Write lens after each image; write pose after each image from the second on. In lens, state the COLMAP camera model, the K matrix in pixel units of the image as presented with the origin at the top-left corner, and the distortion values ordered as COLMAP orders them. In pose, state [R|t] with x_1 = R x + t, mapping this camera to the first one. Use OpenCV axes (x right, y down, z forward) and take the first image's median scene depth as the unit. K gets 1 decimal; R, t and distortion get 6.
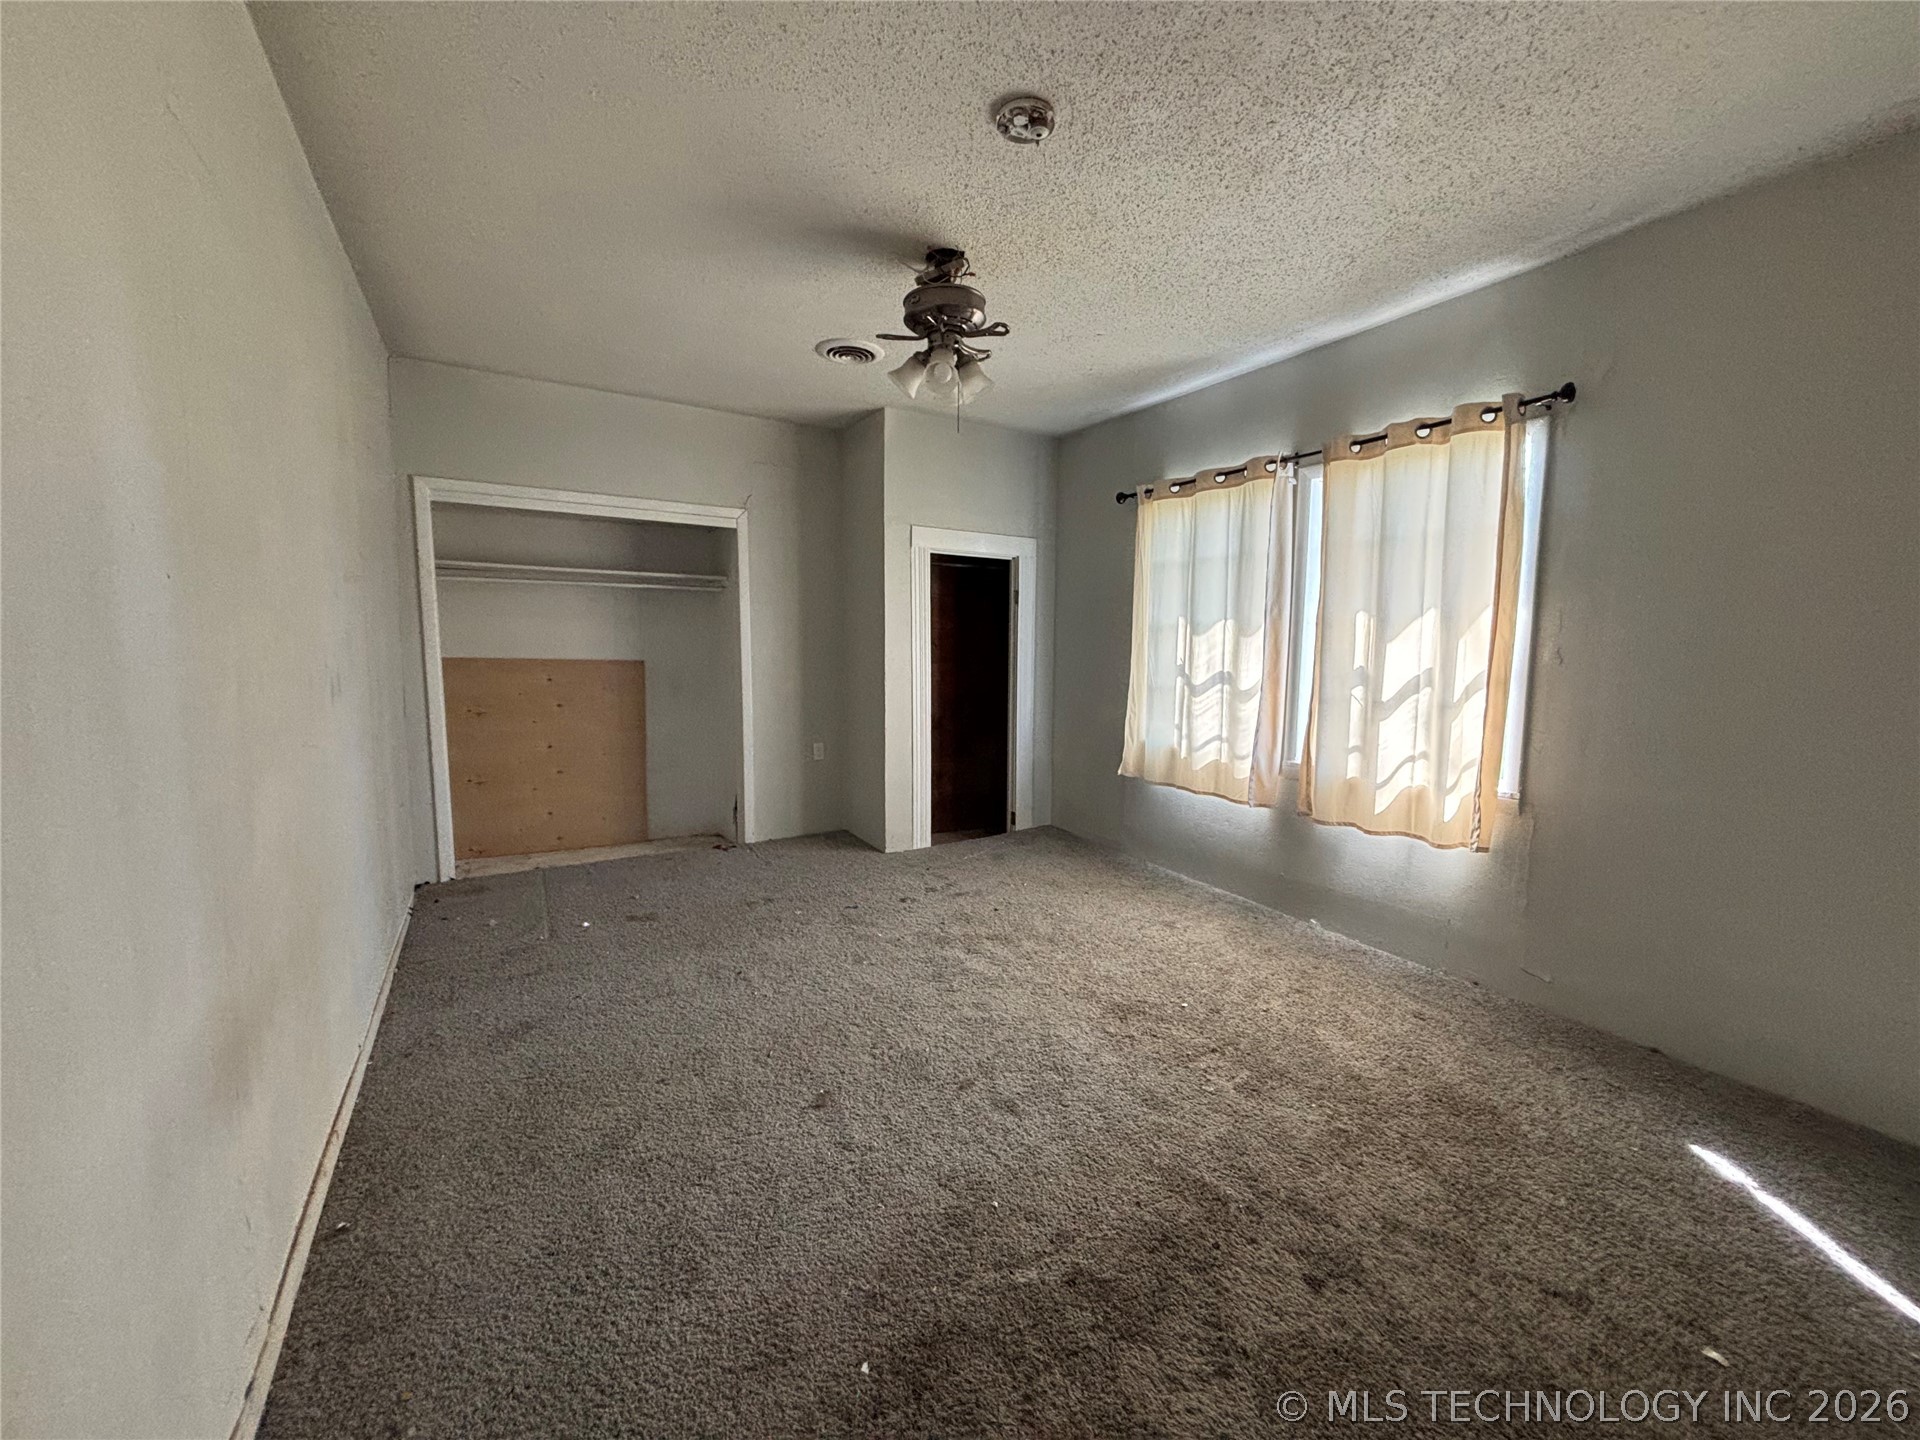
lens RADIAL K [[774.8, 0, 962.5], [0, 774.8, 716.9], [0, 0, 1]] dist [0.001557, -0.000899]
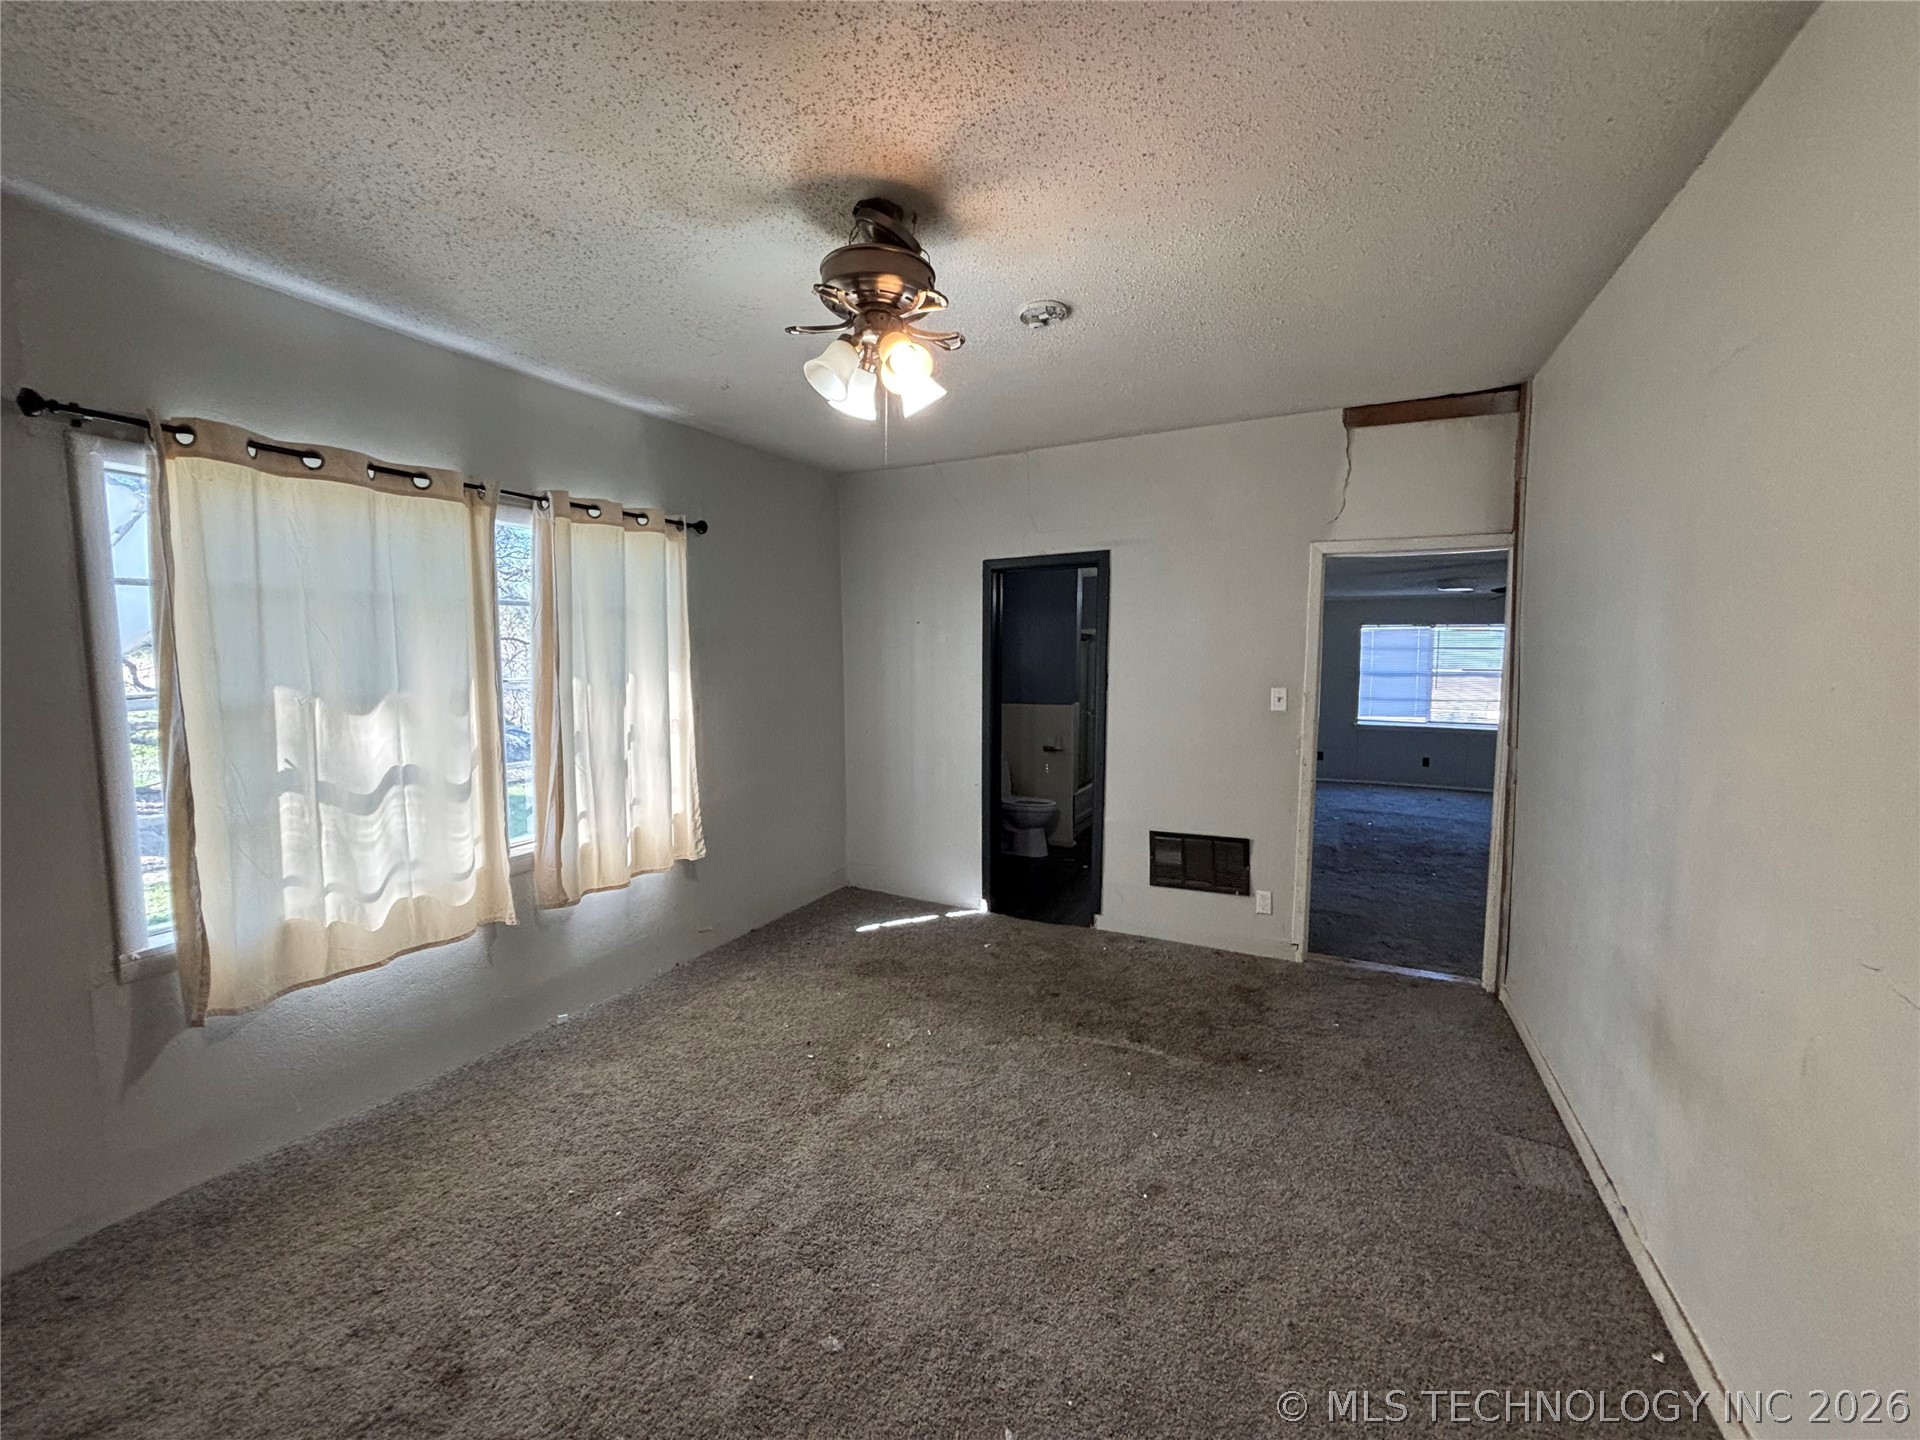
lens RADIAL K [[774.8, 0, 959.2], [0, 774.8, 713.2], [0, 0, 1]] dist [0.001557, -0.000899]
pose [[-0.548809, -0.067738, 0.833199, -0.585320], [0.089964, 0.986137, 0.139429, -0.187922], [-0.831093, 0.151478, -0.535106, 1.159961]]
